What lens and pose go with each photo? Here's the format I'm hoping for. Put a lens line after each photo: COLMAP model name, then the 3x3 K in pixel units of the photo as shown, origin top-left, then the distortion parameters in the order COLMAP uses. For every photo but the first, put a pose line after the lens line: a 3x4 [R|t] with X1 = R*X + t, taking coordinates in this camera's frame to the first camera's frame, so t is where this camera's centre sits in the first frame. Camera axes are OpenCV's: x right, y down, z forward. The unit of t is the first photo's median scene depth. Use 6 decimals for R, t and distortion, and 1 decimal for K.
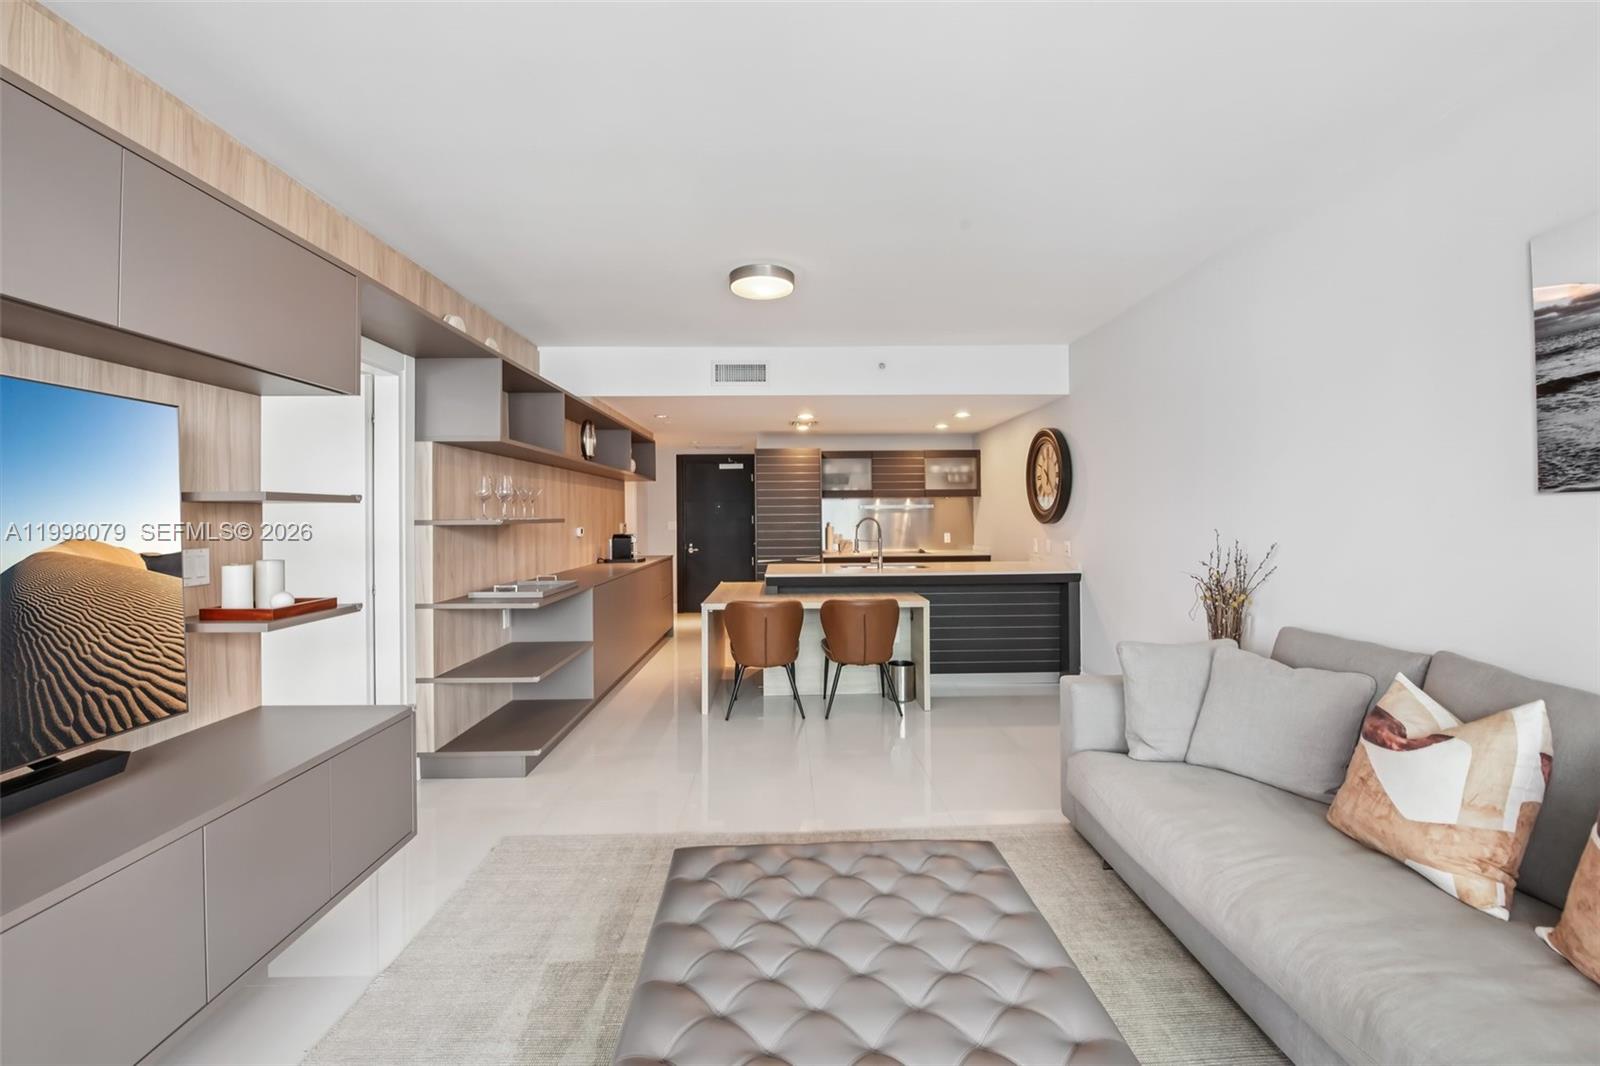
lens RADIAL K [[659.9, 0, 811.9], [0, 659.9, 509.3], [0, 0, 1]] dist [-0.012391, -0.003231]
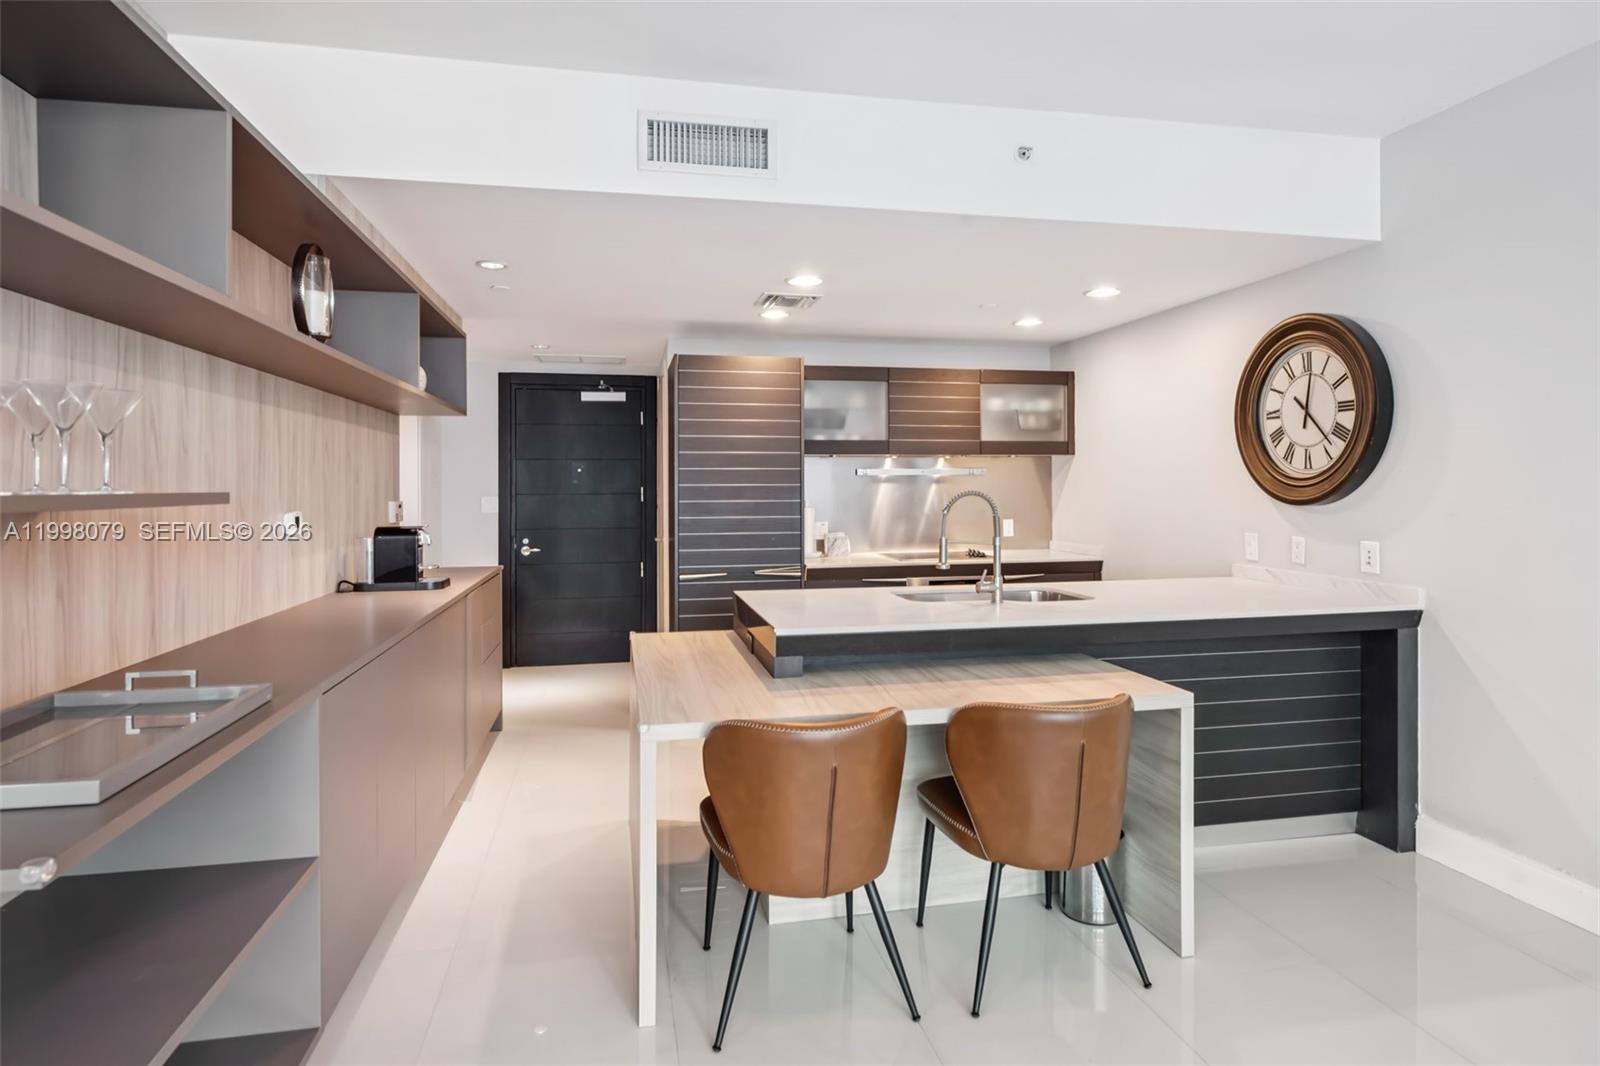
lens RADIAL K [[851.9, 0, 792.5], [0, 851.9, 483.2], [0, 0, 1]] dist [0.004207, -0.003874]
pose [[0.984783, 0.005455, 0.173705, -0.107422], [-0.006094, 0.999977, 0.003141, 0.004094], [-0.173683, -0.004152, 0.984793, 0.331887]]
